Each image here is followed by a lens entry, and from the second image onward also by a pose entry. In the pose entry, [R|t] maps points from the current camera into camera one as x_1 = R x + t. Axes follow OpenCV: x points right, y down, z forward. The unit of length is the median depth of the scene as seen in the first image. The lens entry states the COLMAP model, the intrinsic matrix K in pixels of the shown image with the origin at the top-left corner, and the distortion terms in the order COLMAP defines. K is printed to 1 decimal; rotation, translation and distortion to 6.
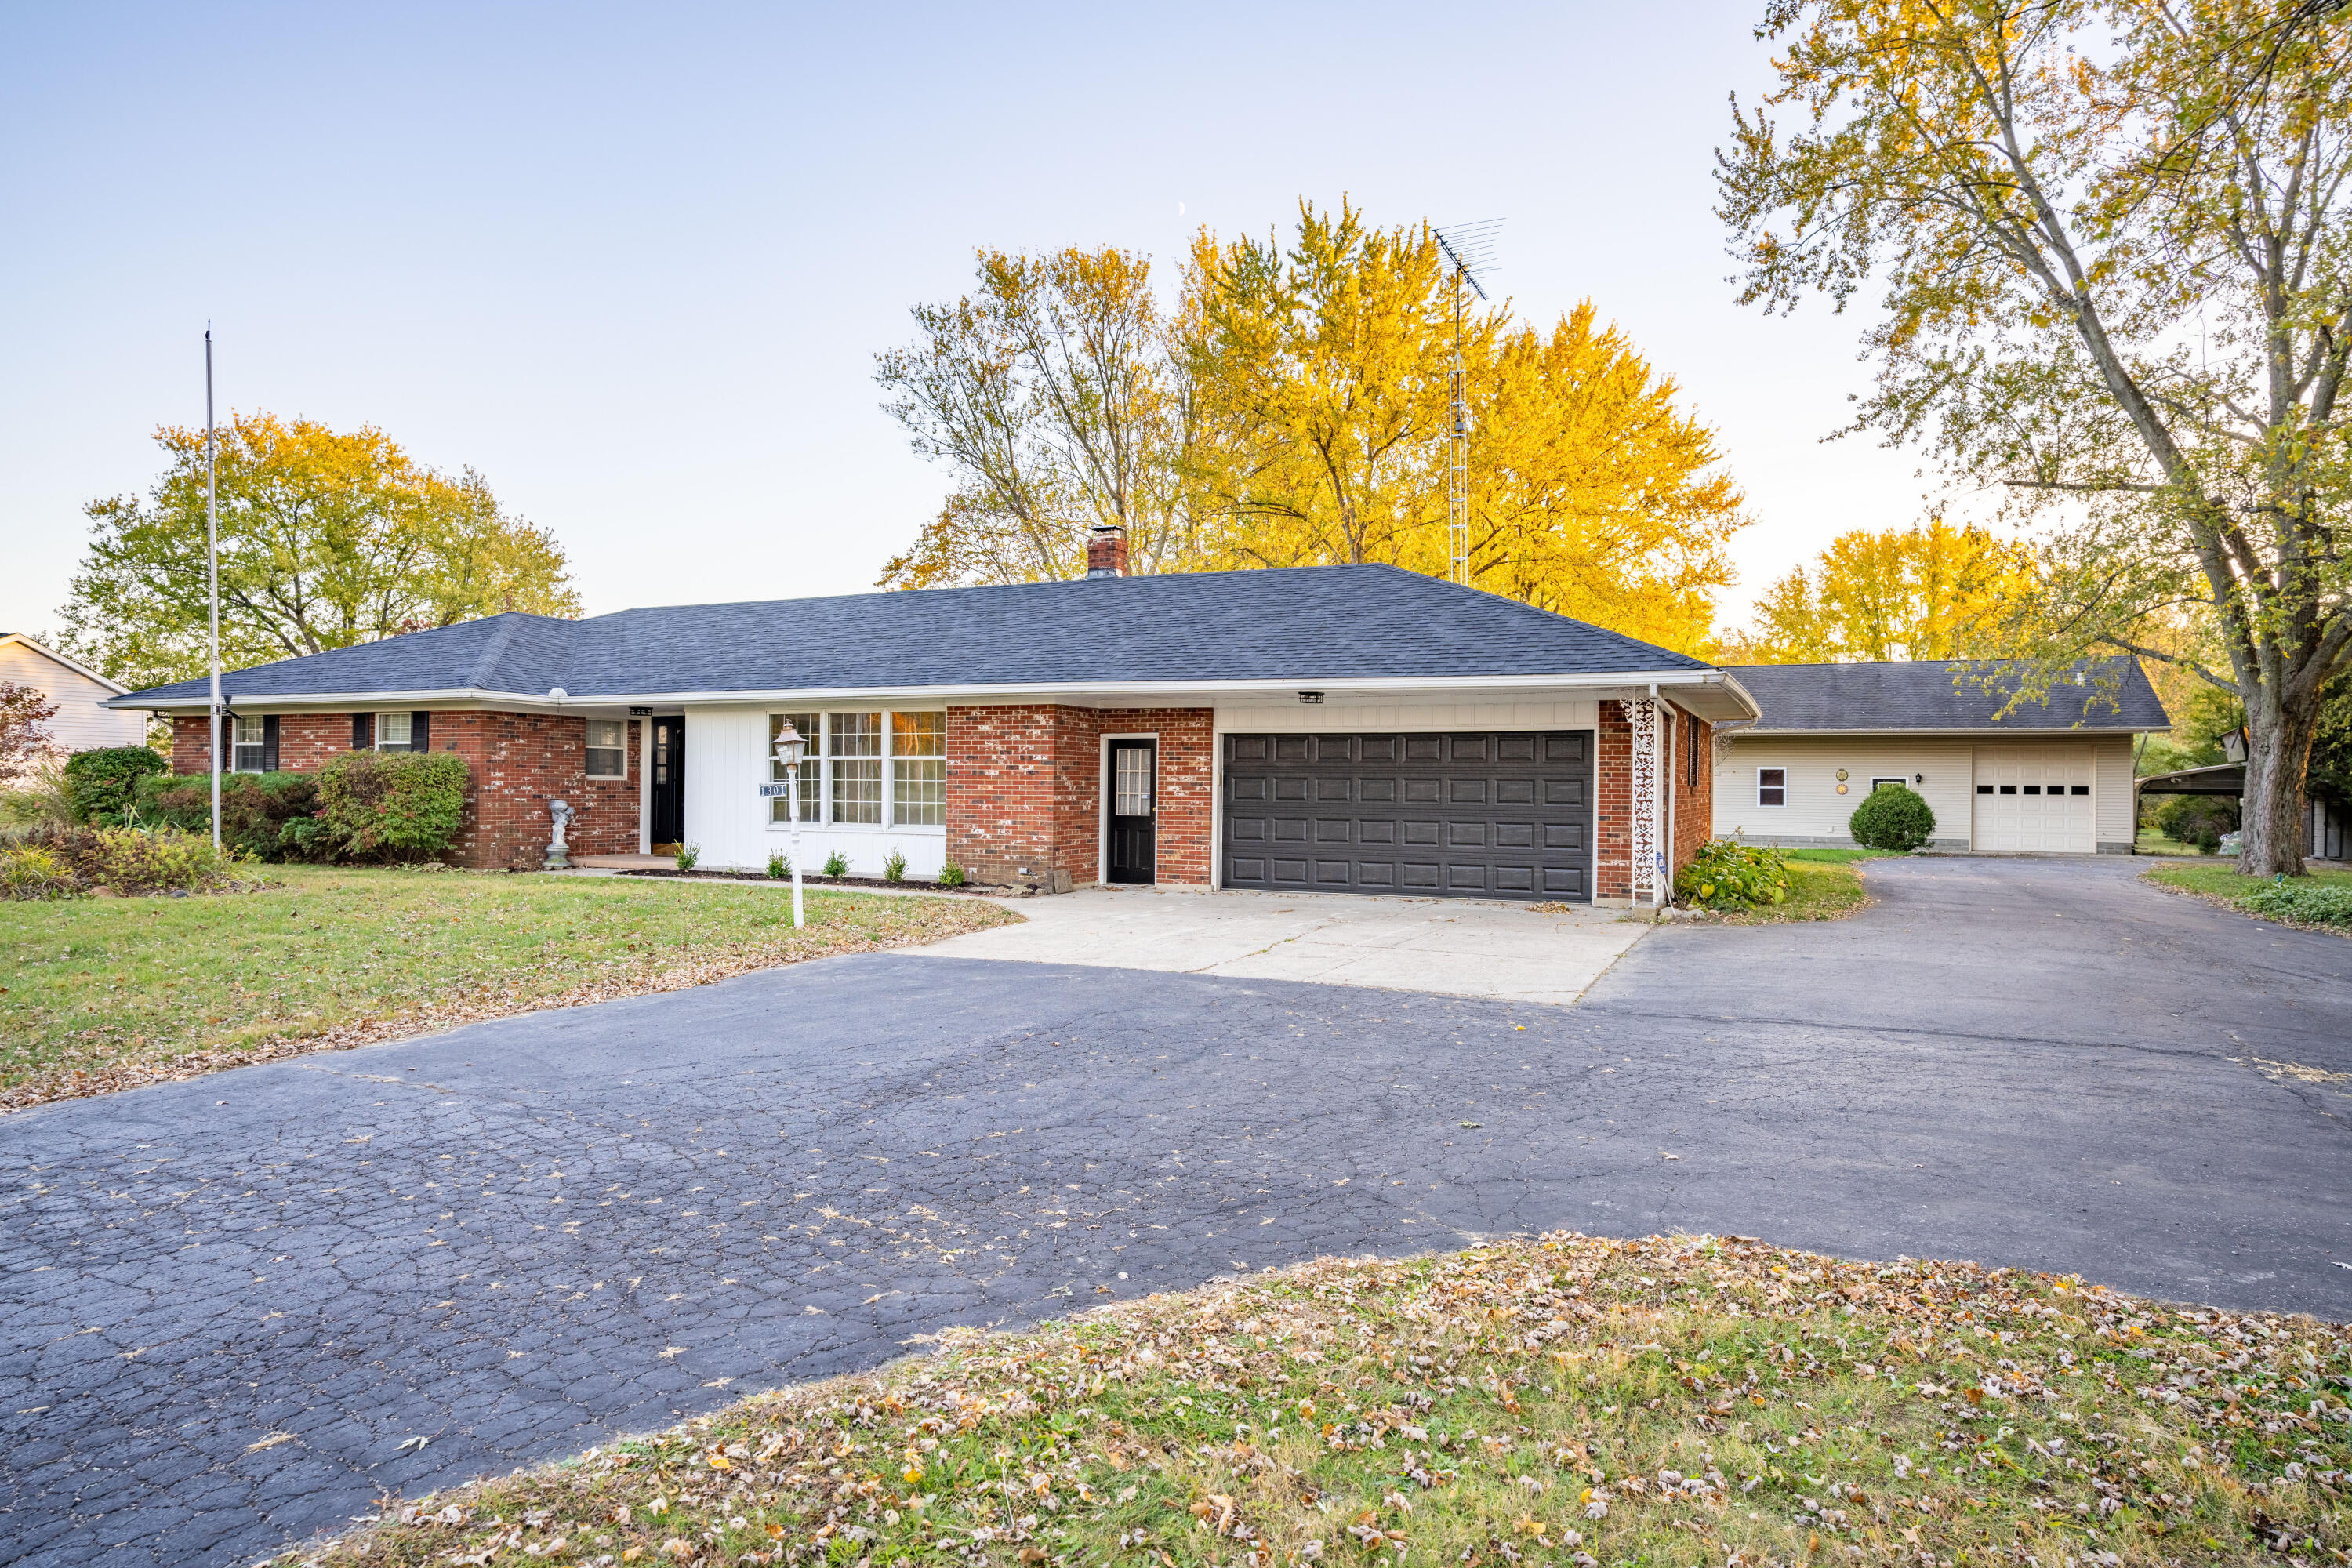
lens RADIAL K [[1394.2, 0, 1170.0], [0, 1394.2, 824.2], [0, 0, 1]] dist [-0.024770, 0.000388]
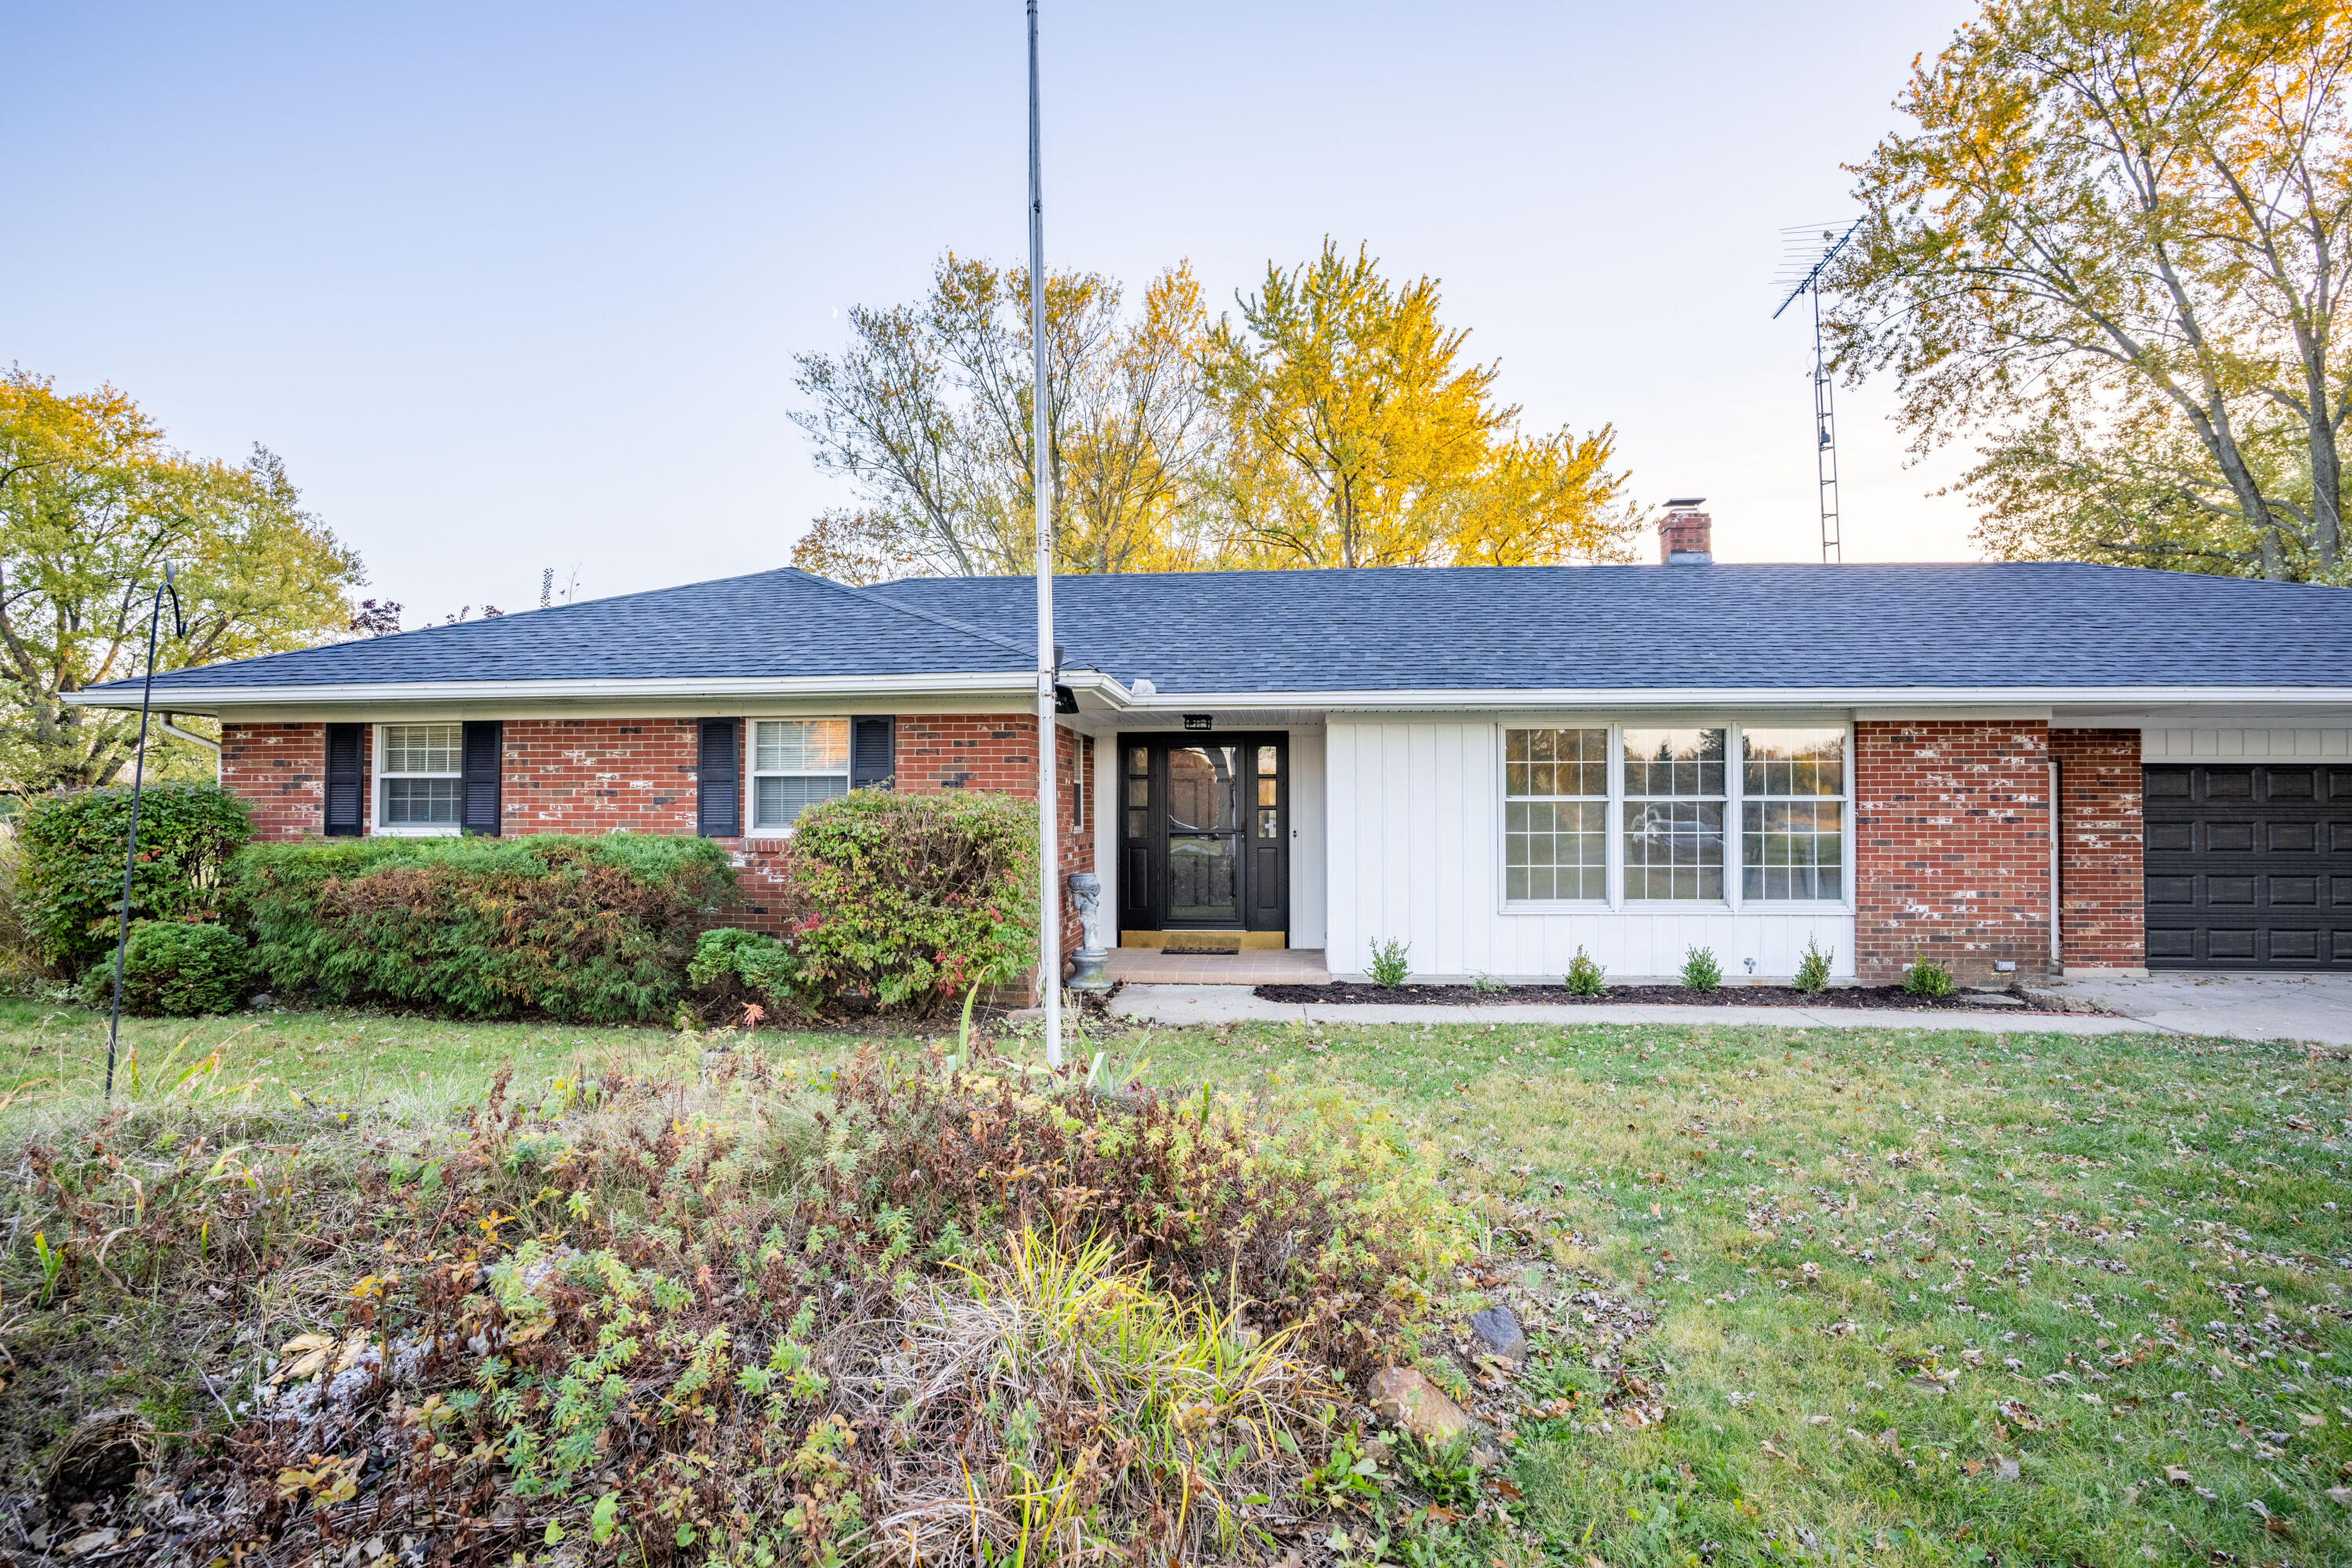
lens RADIAL K [[1170.6, 0, 1187.3], [0, 1170.6, 809.5], [0, 0, 1]] dist [-0.045501, 0.000928]
pose [[0.945091, -0.008780, 0.326689, -0.554777], [0.018825, 0.999442, -0.027600, -0.028721], [-0.326264, 0.032235, 0.944729, 0.506751]]
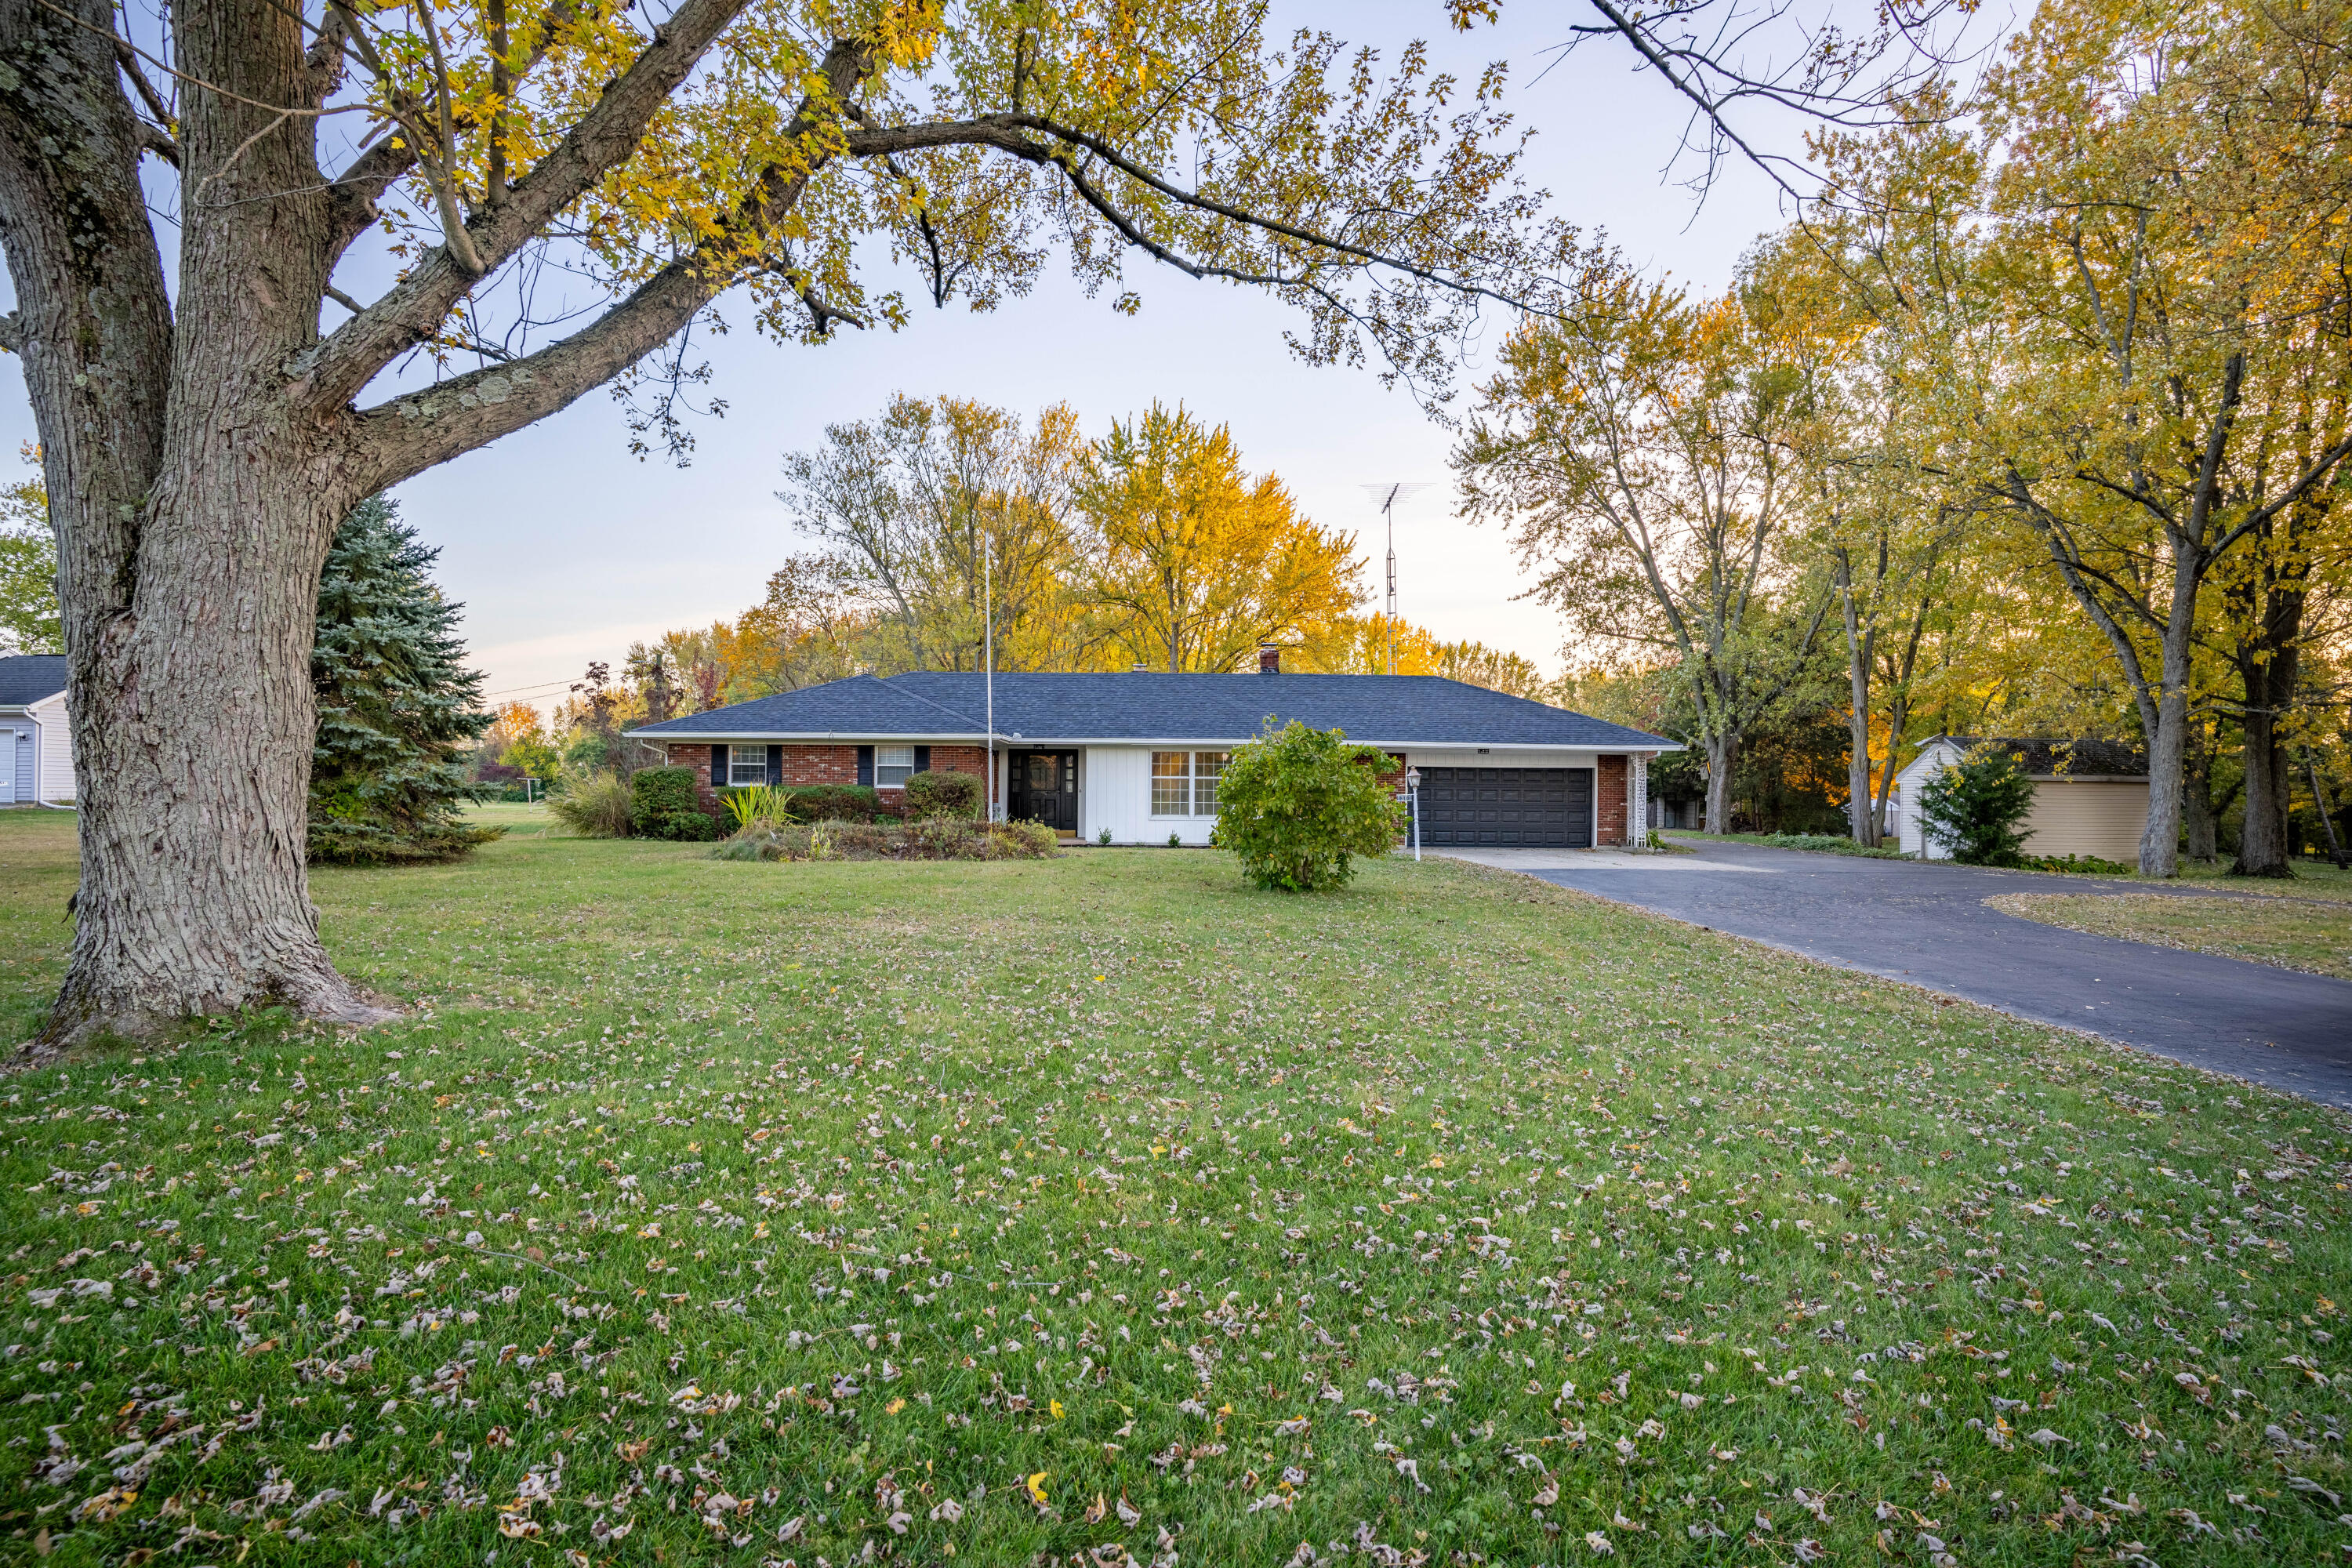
lens RADIAL K [[1156.6, 0, 1176.0], [0, 1156.6, 784.0], [0, 0, 1]] dist [-0.022452, 0.000801]
pose [[0.916352, 0.002220, 0.400367, -0.771662], [0.009074, 0.999613, -0.026313, -0.002139], [-0.400270, 0.027745, 0.915977, -0.290585]]
